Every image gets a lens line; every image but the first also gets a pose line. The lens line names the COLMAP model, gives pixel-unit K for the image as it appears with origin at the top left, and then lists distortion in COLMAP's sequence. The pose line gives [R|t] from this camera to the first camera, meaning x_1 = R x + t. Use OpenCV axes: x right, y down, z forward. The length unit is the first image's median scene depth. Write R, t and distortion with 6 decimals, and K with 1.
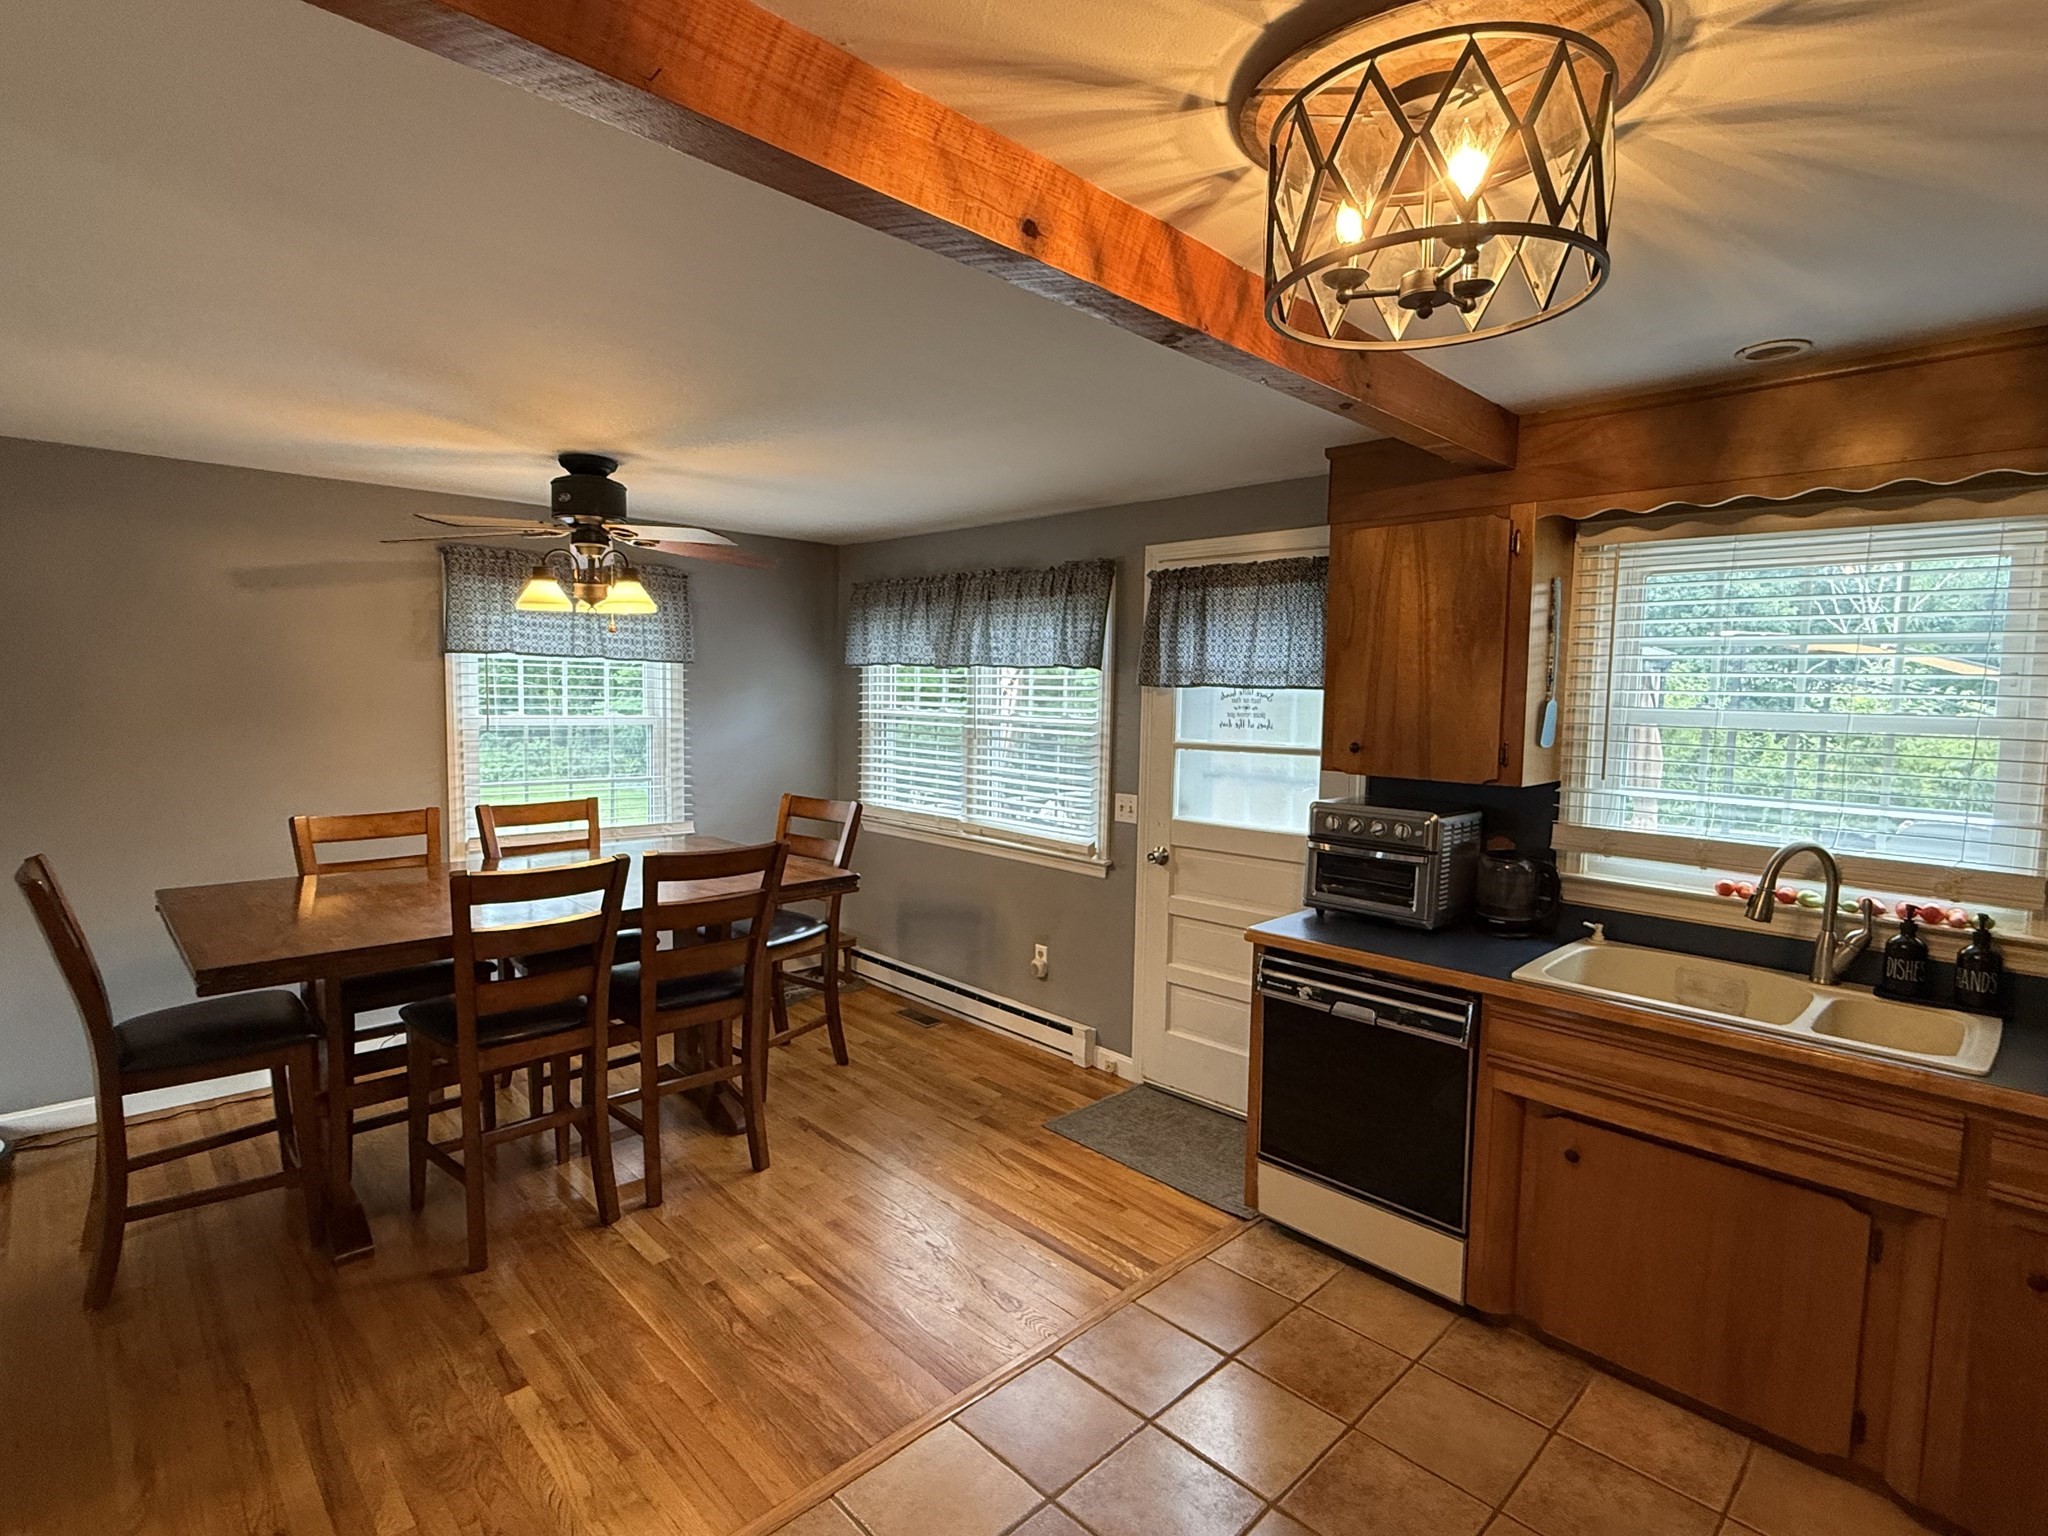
lens RADIAL K [[1007.1, 0, 1034.1], [0, 1007.1, 769.9], [0, 0, 1]] dist [-0.006985, -0.000477]
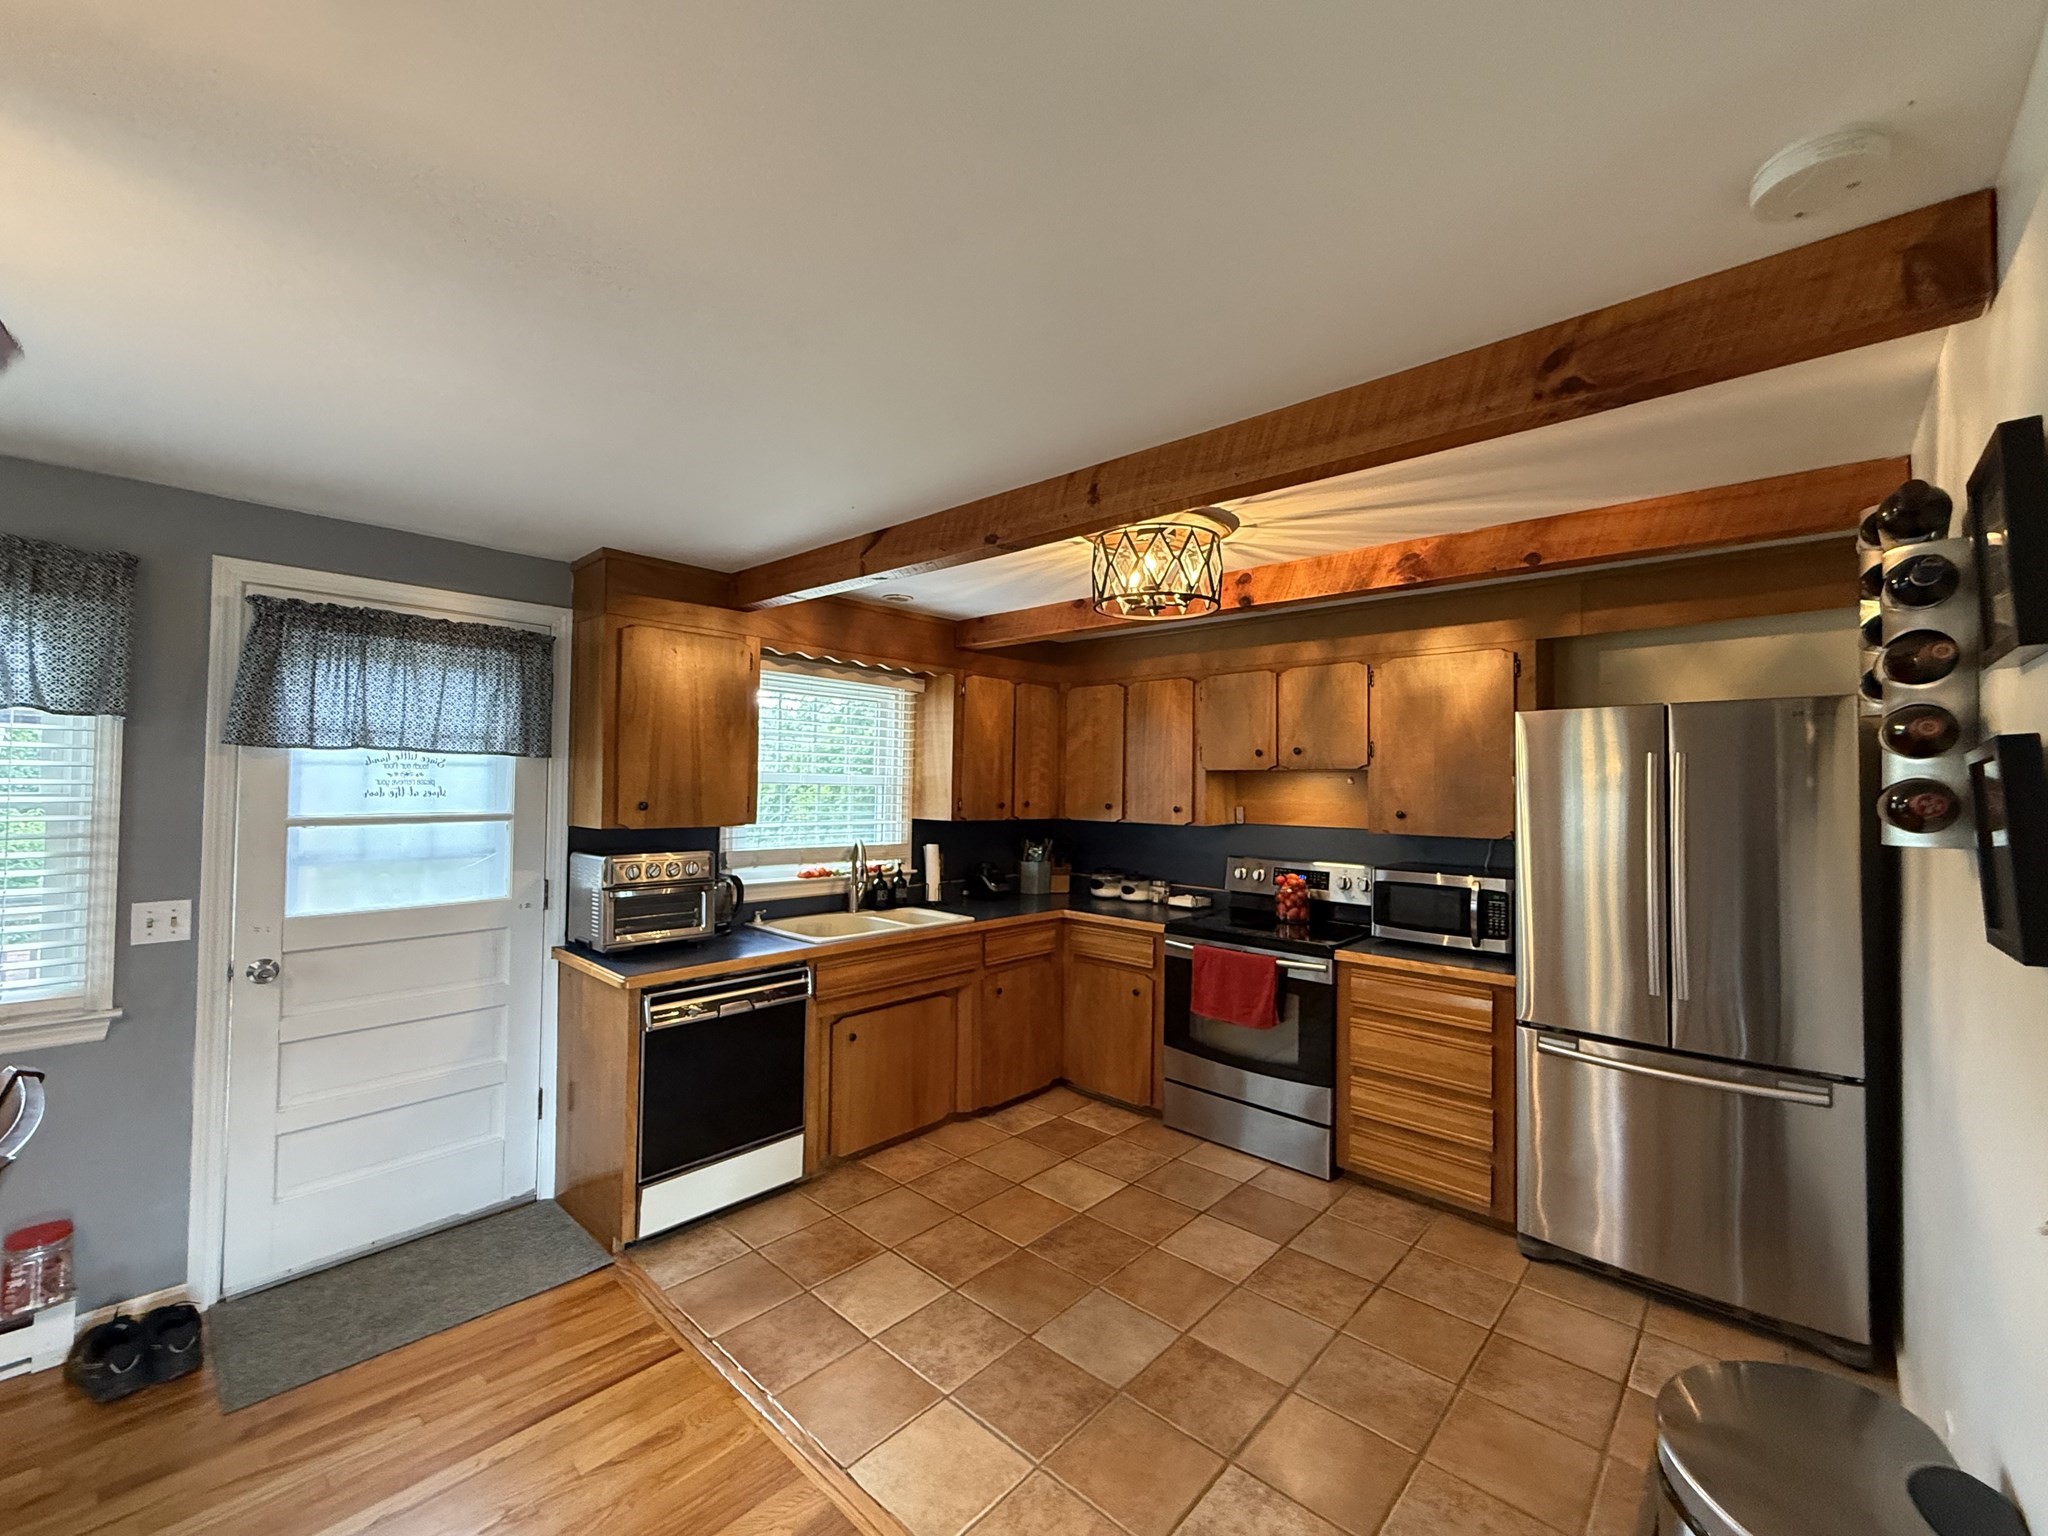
lens RADIAL K [[838.5, 0, 1035.4], [0, 838.5, 759.9], [0, 0, 1]] dist [-0.004032, 0.000437]
pose [[-0.062089, 0.010501, 0.998015, -0.712005], [0.065312, 0.997844, -0.006435, -0.040819], [-0.995931, 0.064783, -0.062641, 0.604026]]
